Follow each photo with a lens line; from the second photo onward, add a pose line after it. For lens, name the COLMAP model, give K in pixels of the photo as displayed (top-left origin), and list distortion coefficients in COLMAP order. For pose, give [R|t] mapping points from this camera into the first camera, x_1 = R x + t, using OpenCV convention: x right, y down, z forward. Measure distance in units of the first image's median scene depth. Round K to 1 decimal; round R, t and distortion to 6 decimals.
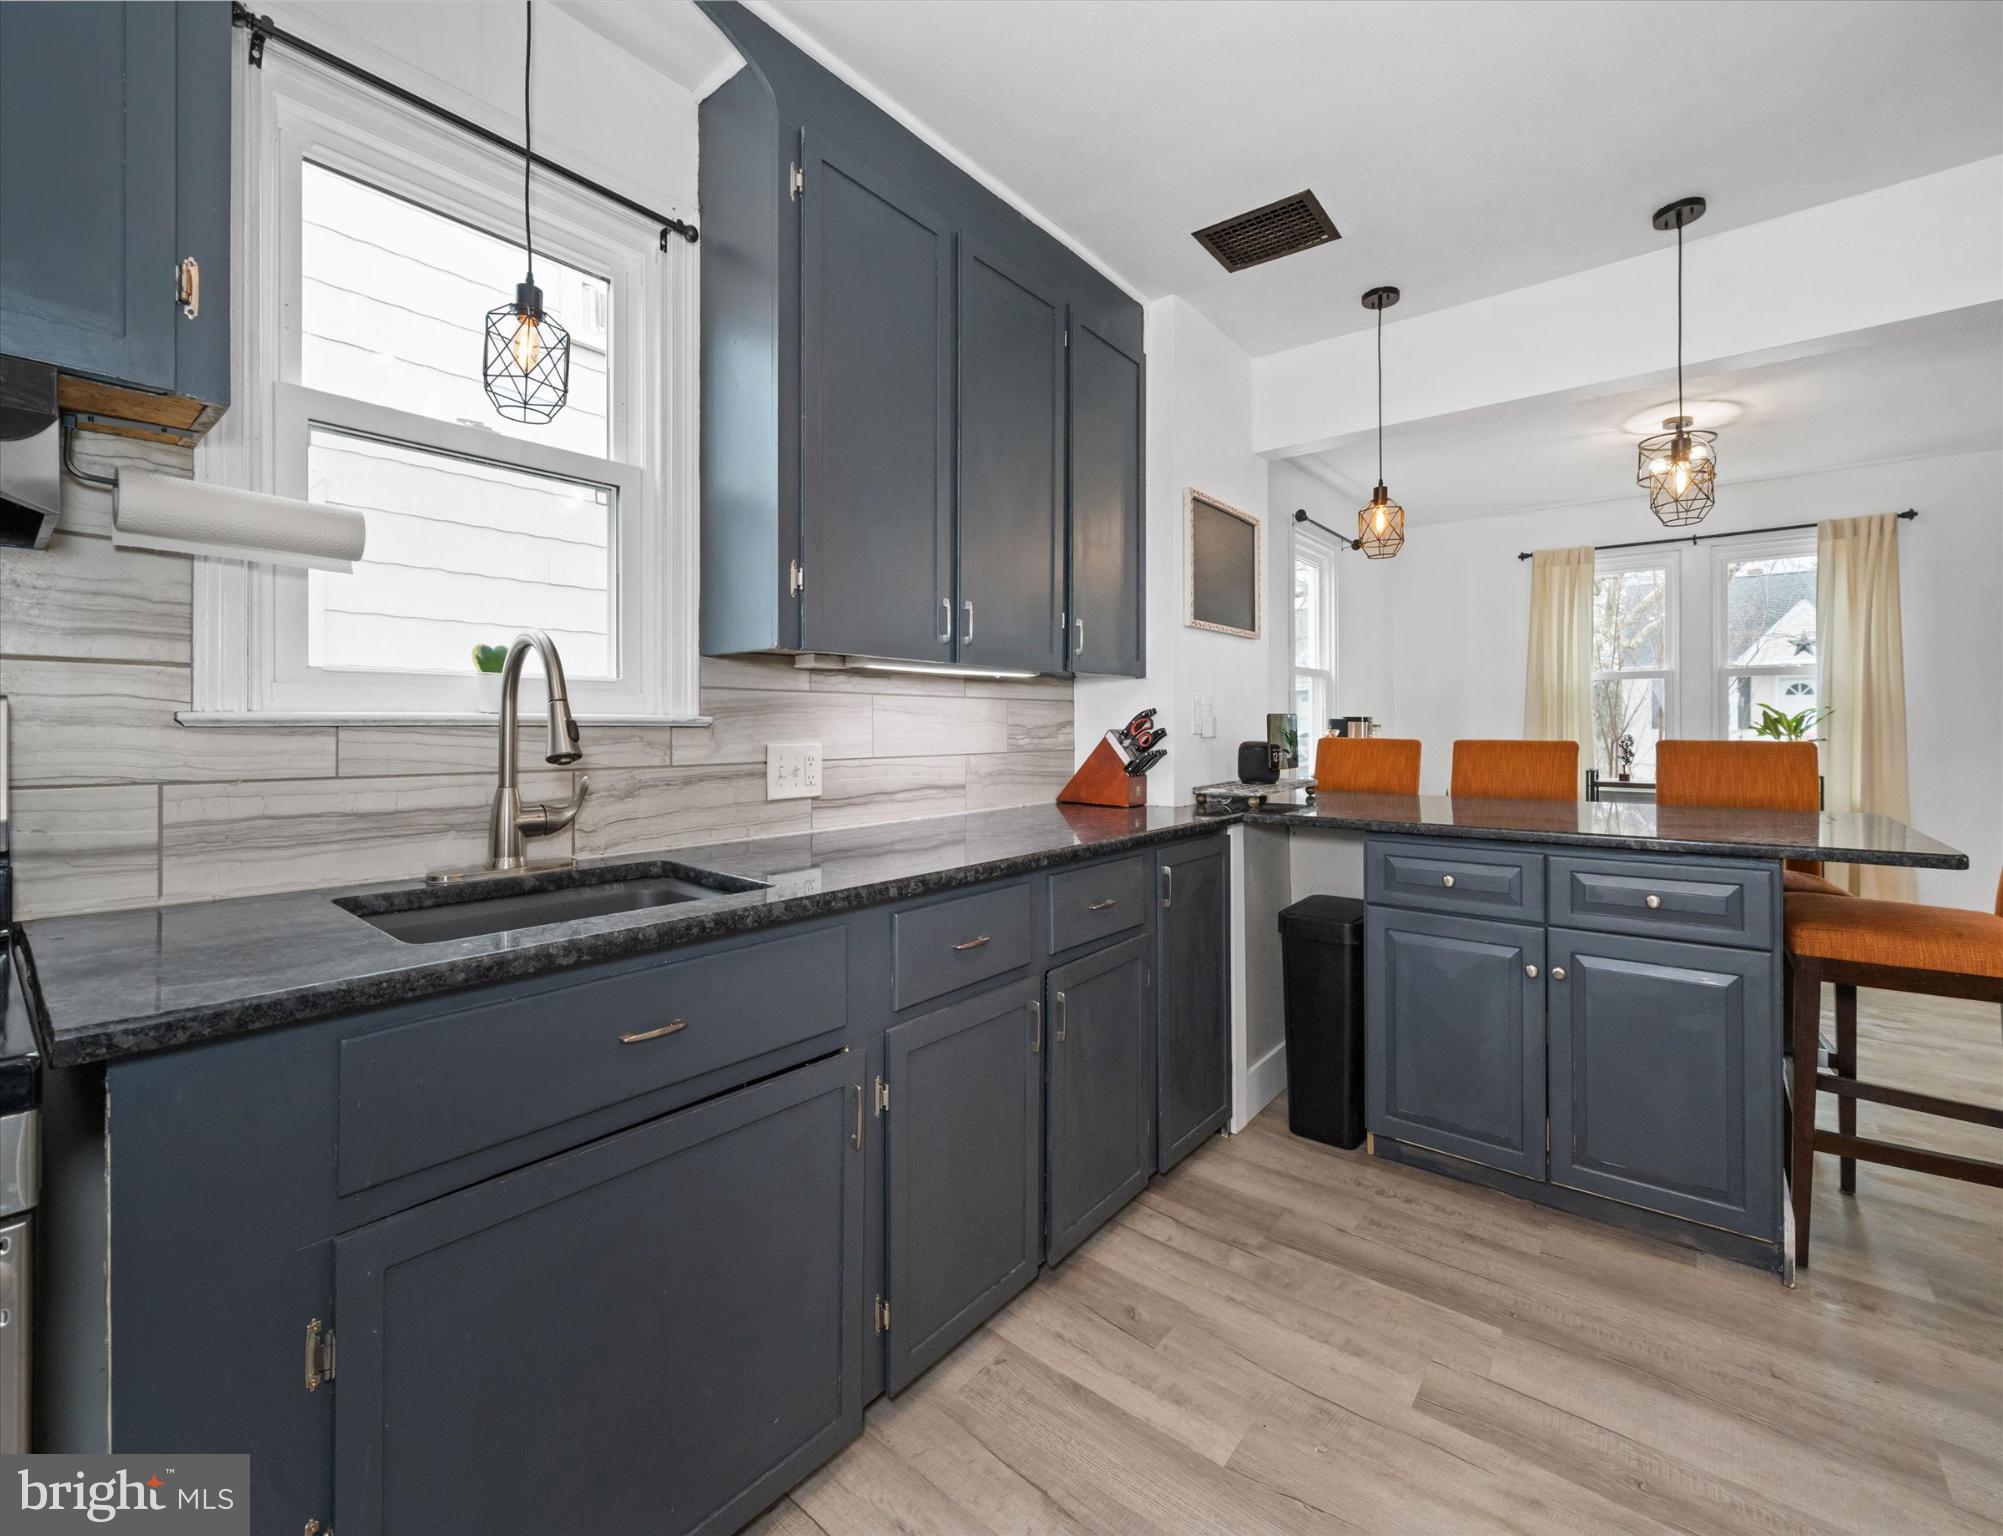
lens RADIAL K [[1110.6, 0, 985.2], [0, 1110.6, 728.0], [0, 0, 1]] dist [-0.000836, 0.001384]
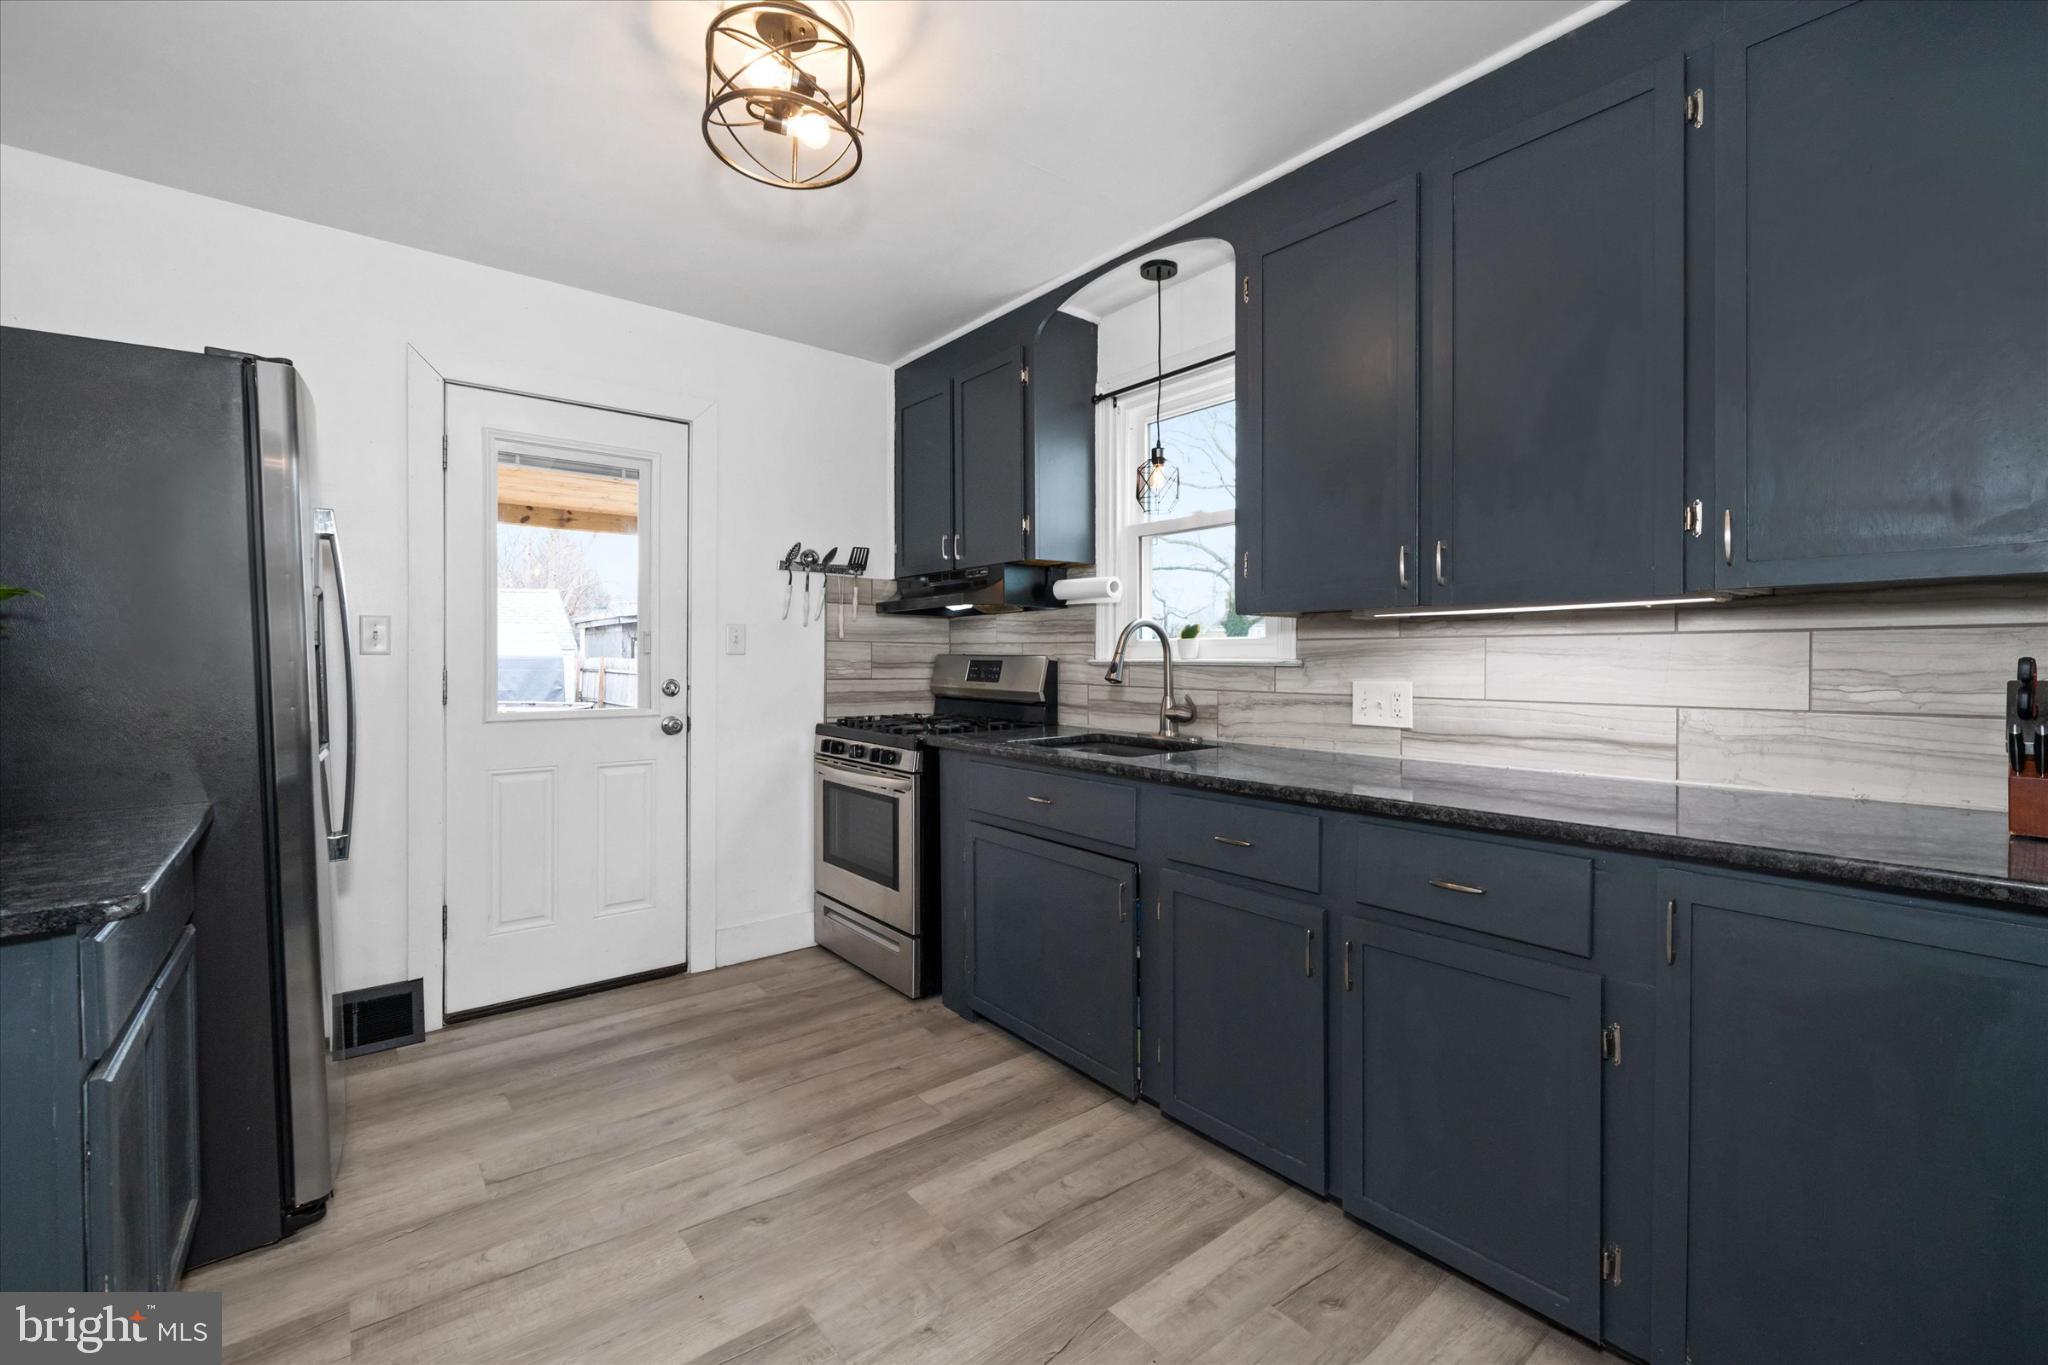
lens RADIAL K [[900.8, 0, 1032.8], [0, 900.8, 665.6], [0, 0, 1]] dist [-0.005439, 0.000543]
pose [[-0.325728, 0.008937, -0.945421, 0.679515], [-0.000746, 0.999953, 0.009709, -0.009719], [0.945463, 0.003868, -0.325706, 0.743403]]
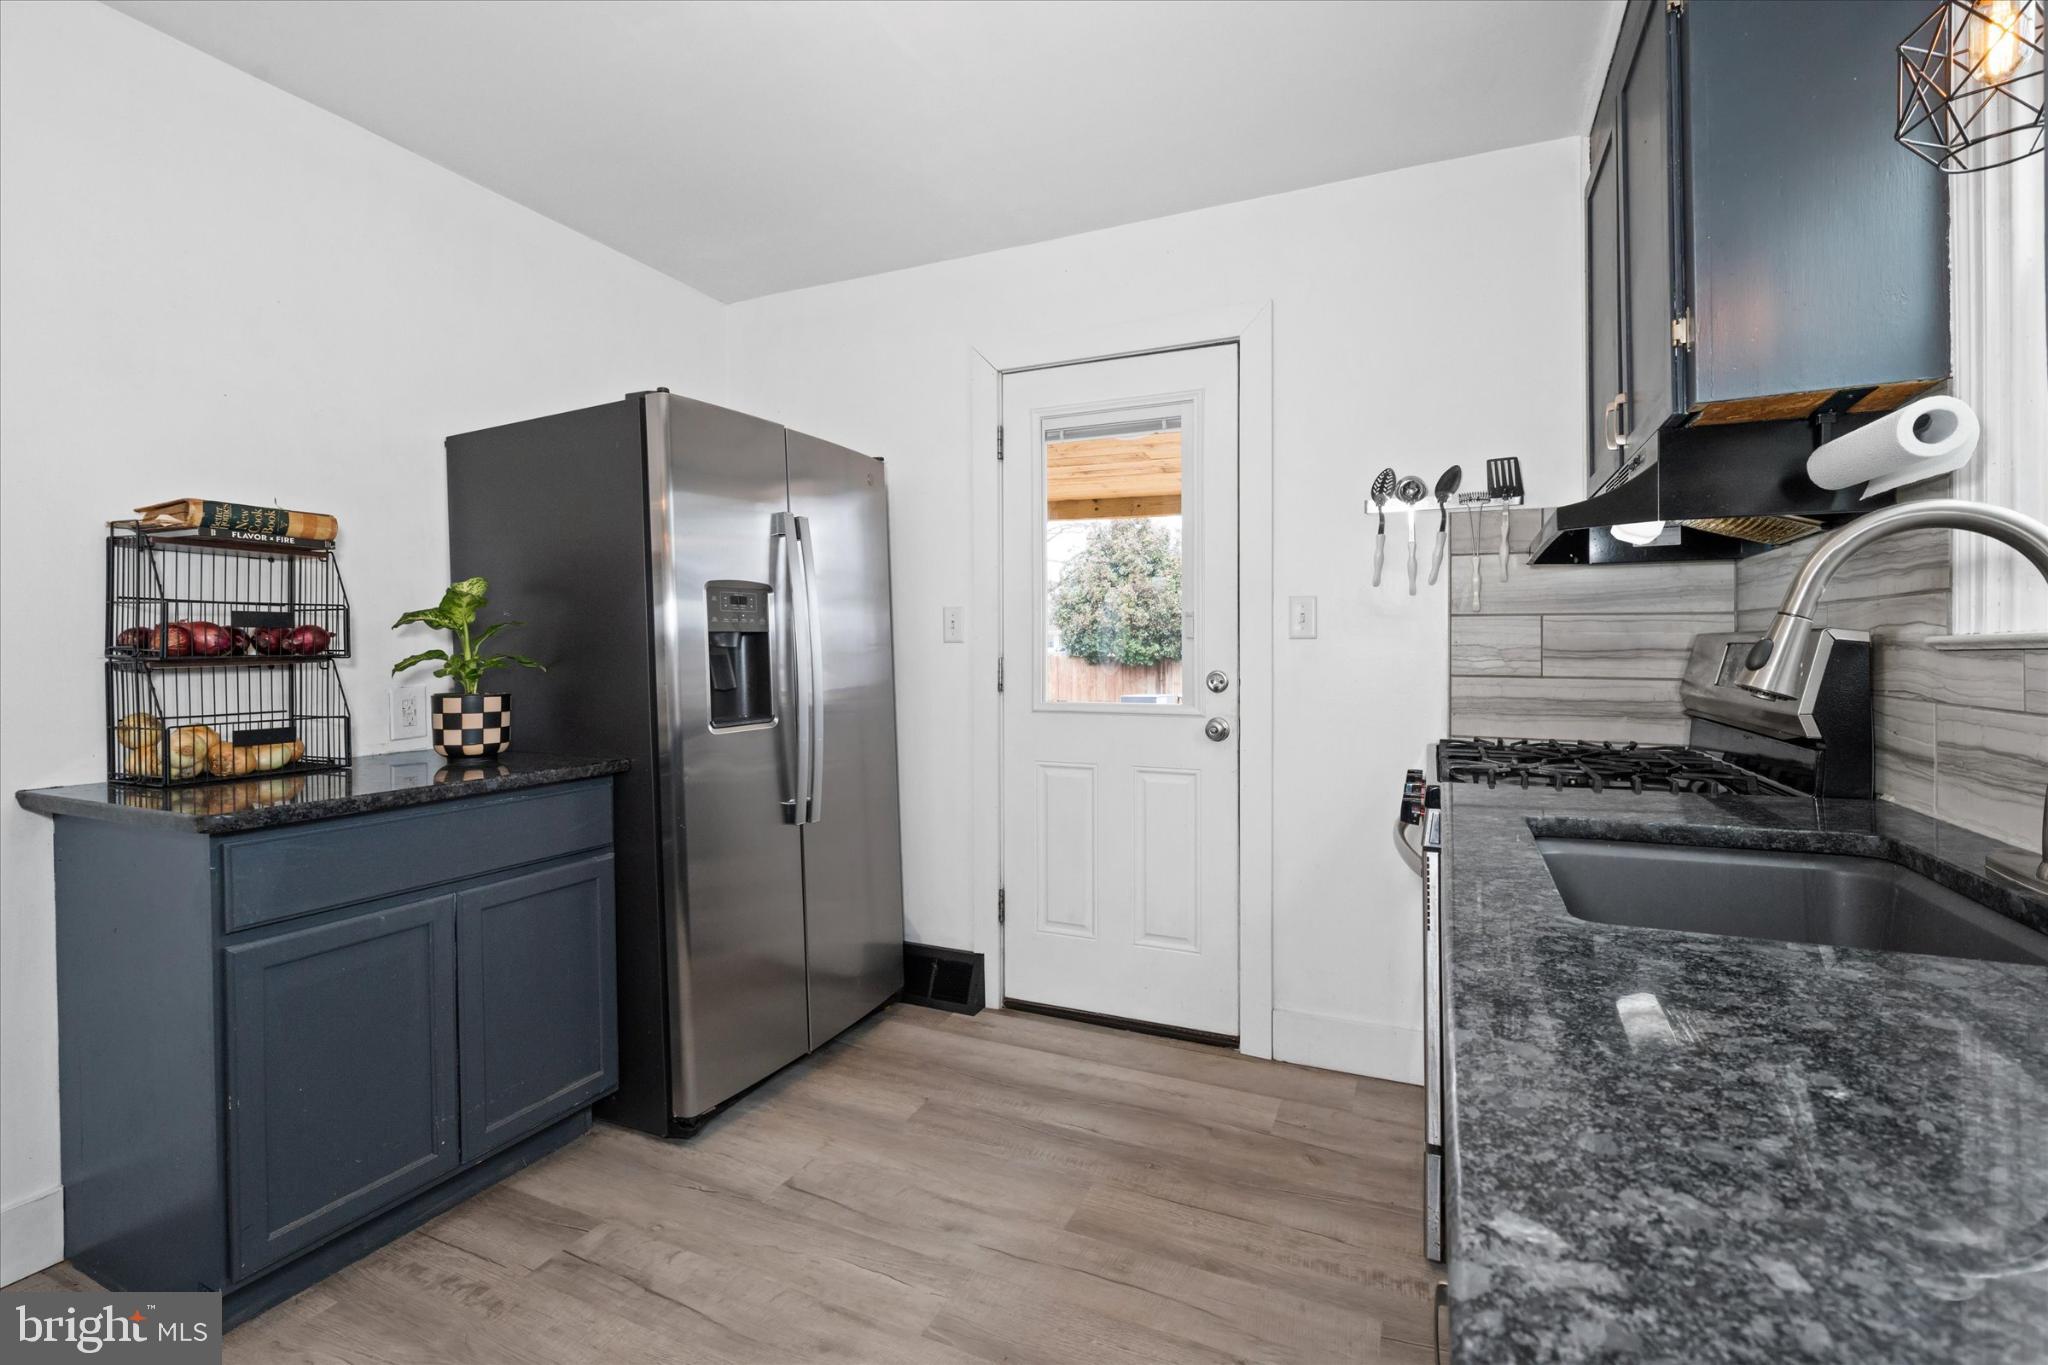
lens RADIAL K [[900.8, 0, 1013.6], [0, 900.8, 653.2], [0, 0, 1]] dist [-0.005439, 0.000543]
pose [[-0.993055, 0.002227, -0.117633, 0.111374], [0.002217, 0.999998, 0.000217, 0.000064], [0.117633, -0.000045, -0.993057, 0.805550]]
